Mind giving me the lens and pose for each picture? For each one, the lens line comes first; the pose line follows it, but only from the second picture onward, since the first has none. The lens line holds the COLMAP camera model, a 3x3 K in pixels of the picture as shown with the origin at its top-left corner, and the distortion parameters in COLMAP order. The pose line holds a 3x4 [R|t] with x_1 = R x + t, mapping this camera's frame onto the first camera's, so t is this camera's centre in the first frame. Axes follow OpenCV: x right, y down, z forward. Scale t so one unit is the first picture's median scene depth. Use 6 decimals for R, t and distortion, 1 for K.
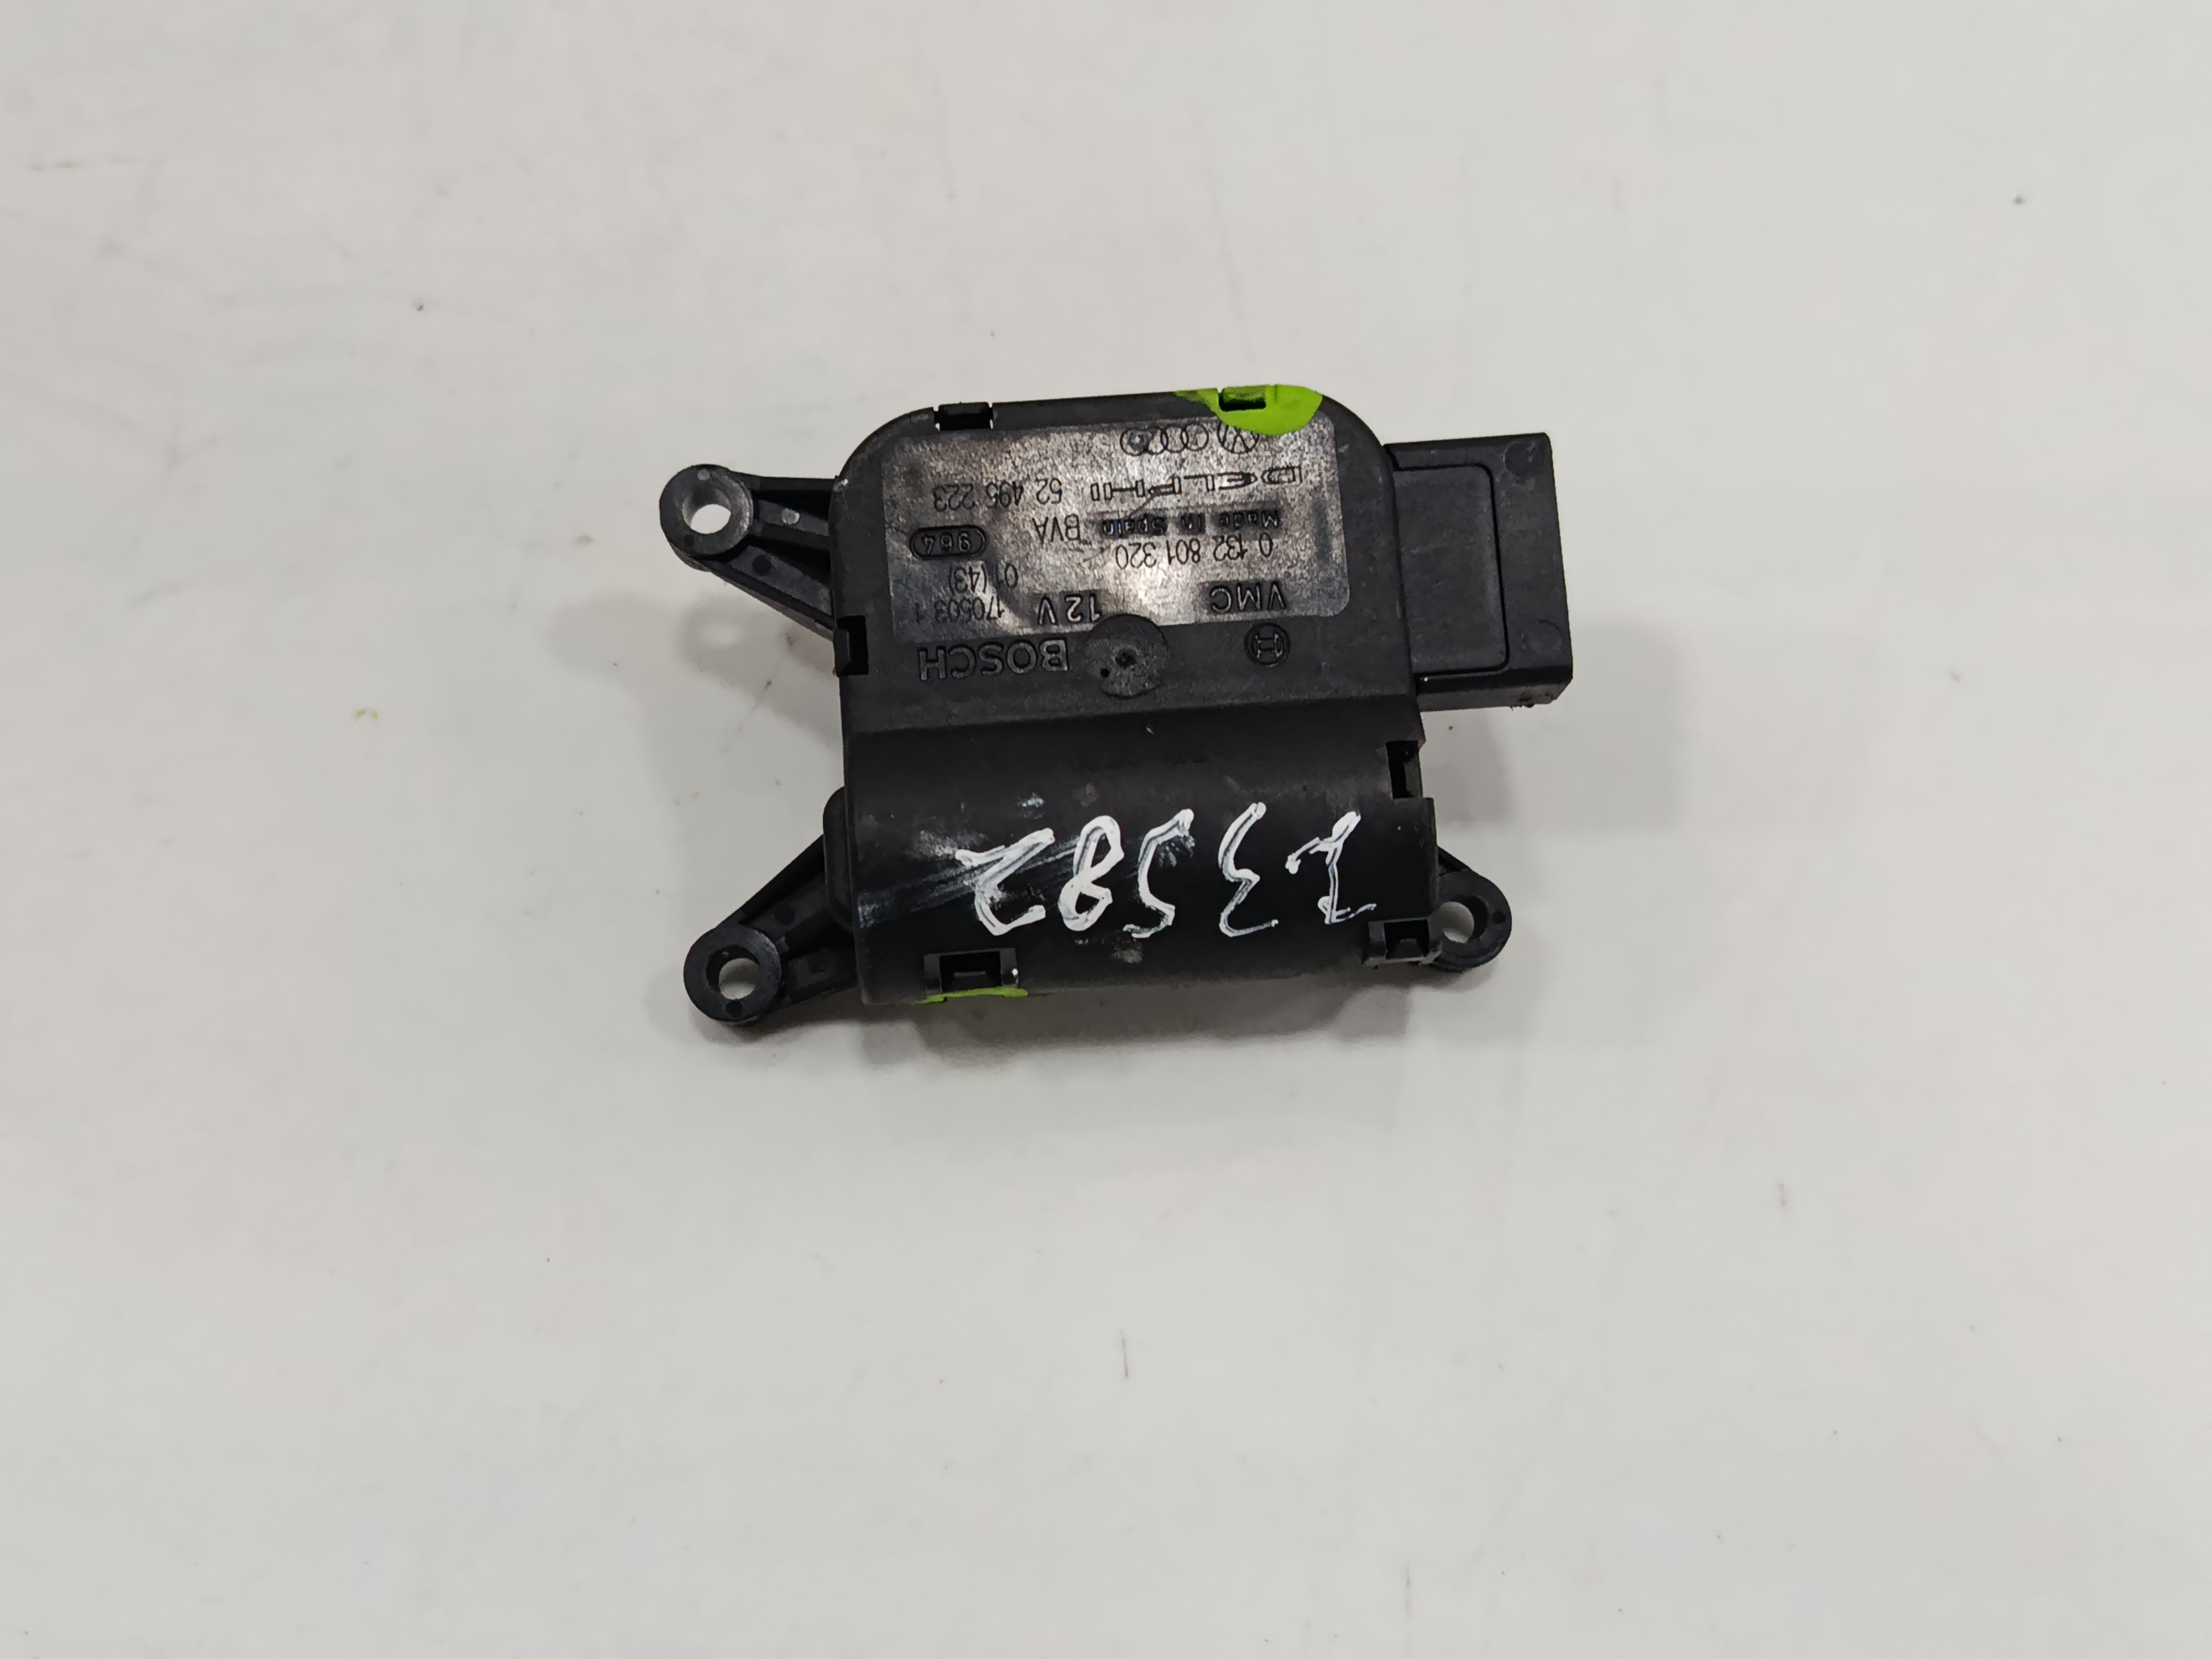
lens RADIAL K [[2637.1, 0, 1120.4], [0, 2637.1, 826.2], [0, 0, 1]] dist [0.043303, 0.000000]
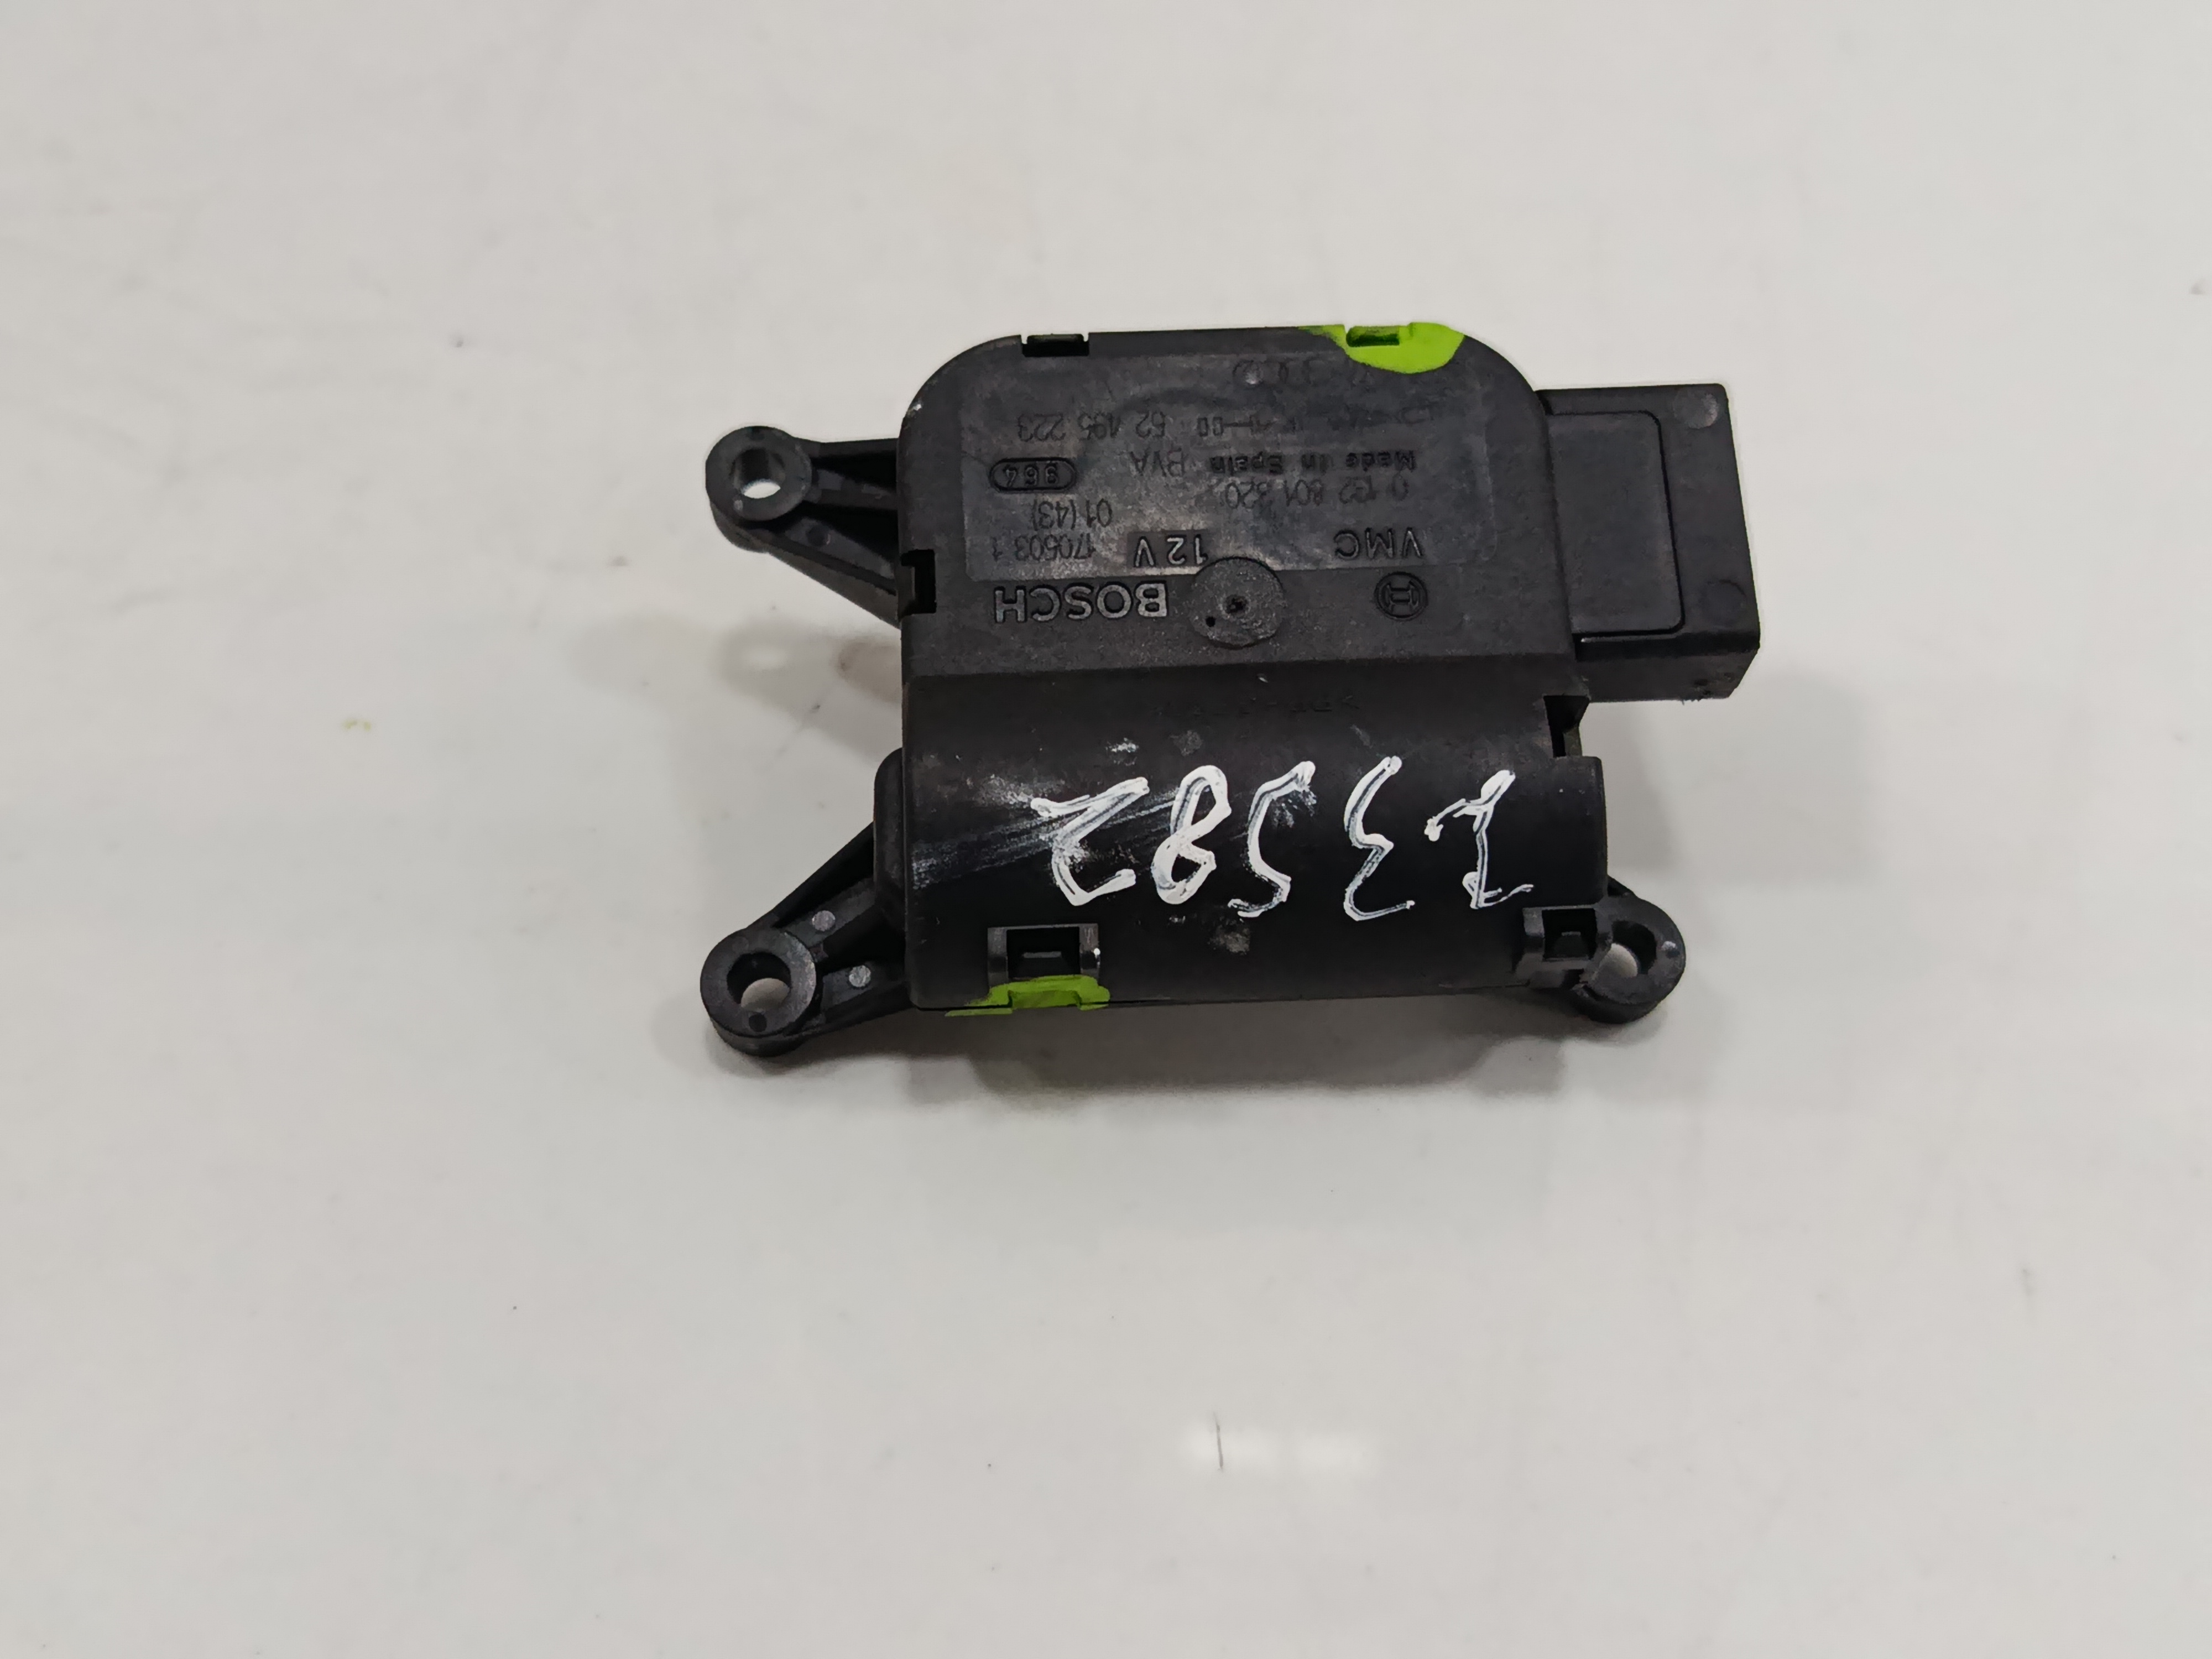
lens RADIAL K [[2637.1, 0, 1086.5], [0, 2637.1, 838.2], [0, 0, 1]] dist [0.043303, 0.000000]
pose [[0.999250, 0.024208, -0.030231, -0.018444], [-0.029915, 0.978203, -0.205485, 0.185927], [0.024598, 0.206235, 0.978193, 0.174400]]
